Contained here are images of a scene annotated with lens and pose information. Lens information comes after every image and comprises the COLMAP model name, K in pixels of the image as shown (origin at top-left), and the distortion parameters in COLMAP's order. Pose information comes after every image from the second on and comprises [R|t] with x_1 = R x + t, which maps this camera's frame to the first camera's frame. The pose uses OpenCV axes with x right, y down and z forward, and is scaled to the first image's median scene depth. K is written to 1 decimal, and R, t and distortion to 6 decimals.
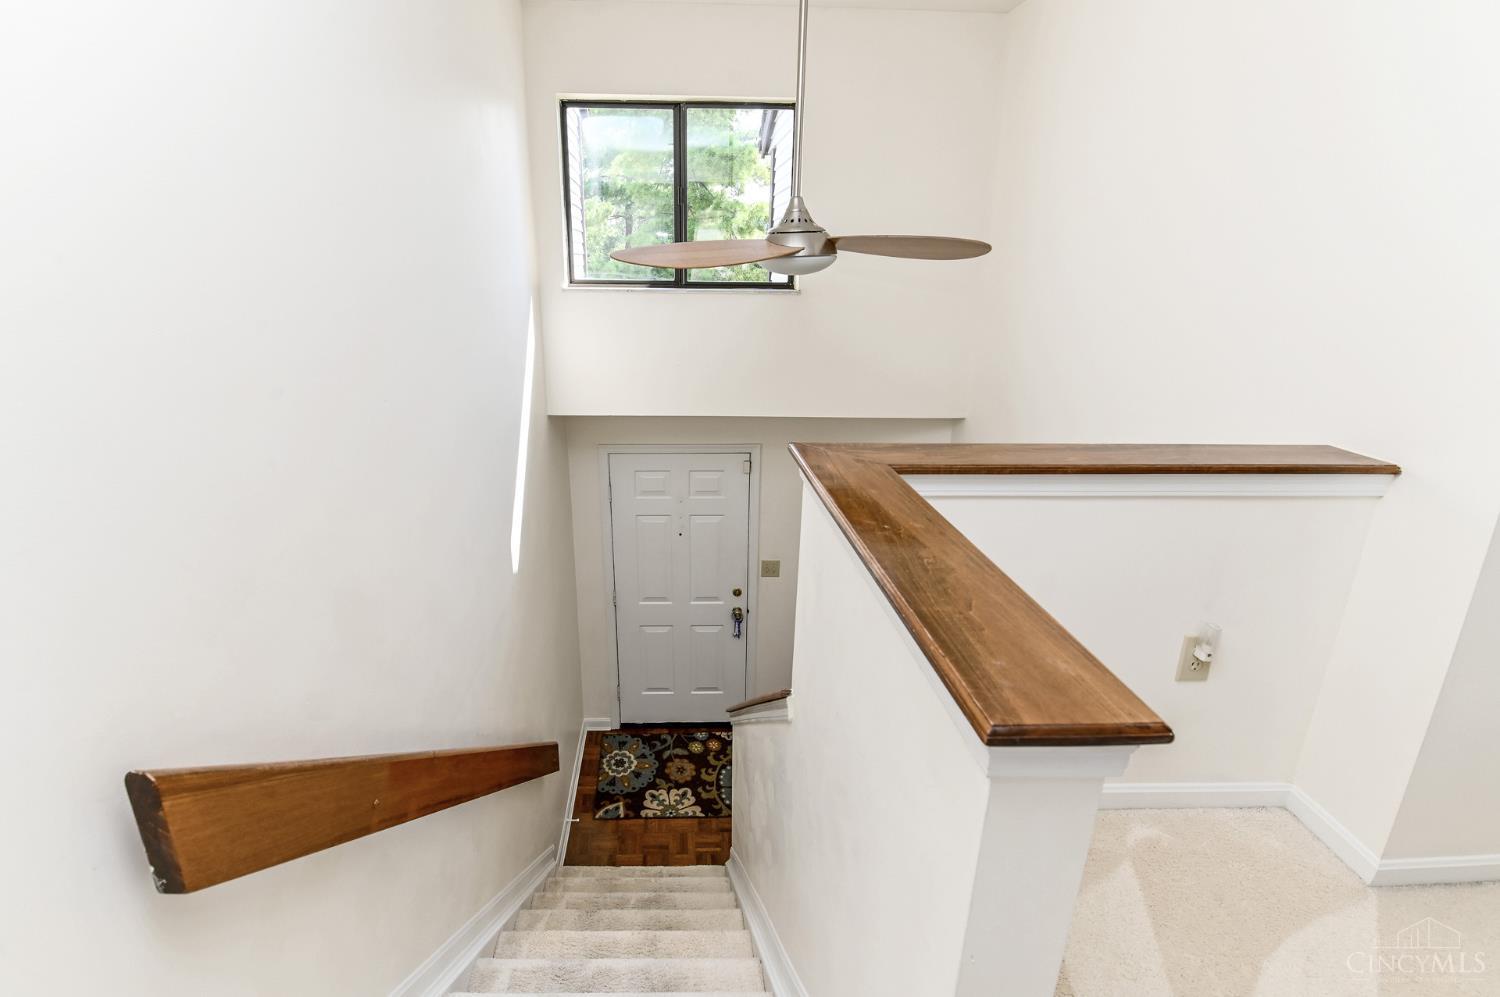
lens RADIAL K [[670.5, 0, 691.7], [0, 670.5, 479.9], [0, 0, 1]] dist [0.002029, 0.000130]
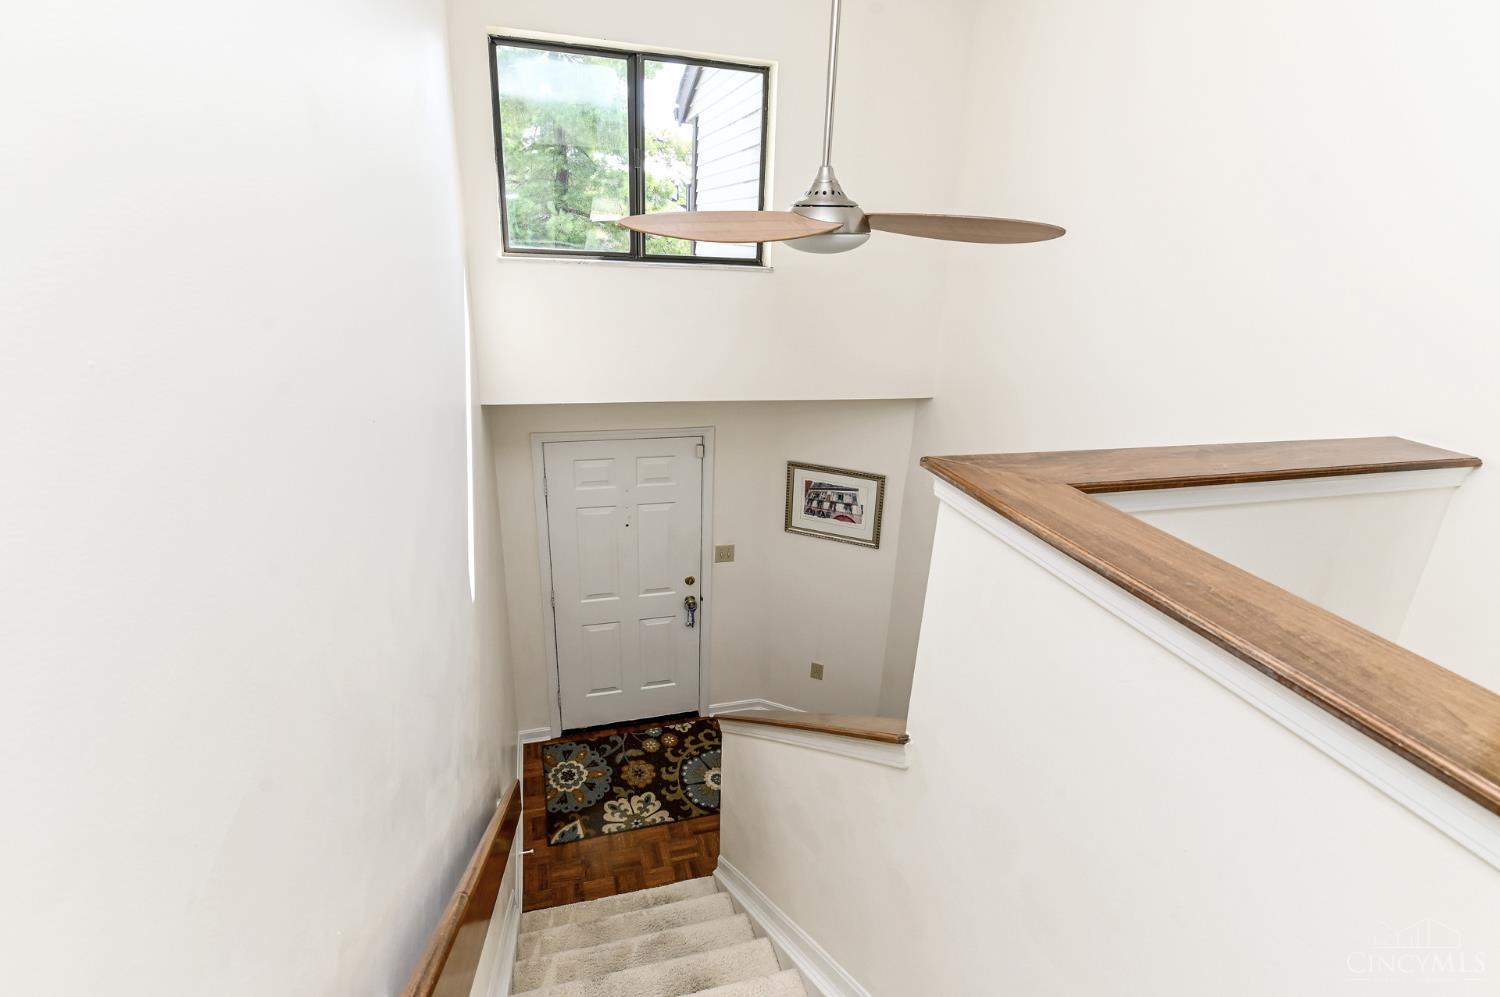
lens RADIAL K [[649.3, 0, 746.9], [0, 649.3, 457.6], [0, 0, 1]] dist [-0.002449, -0.000137]
pose [[0.963087, -0.051880, 0.264142, -0.092777], [0.047146, 0.998594, 0.024233, -0.027814], [-0.265028, -0.010885, 0.964179, 0.088085]]
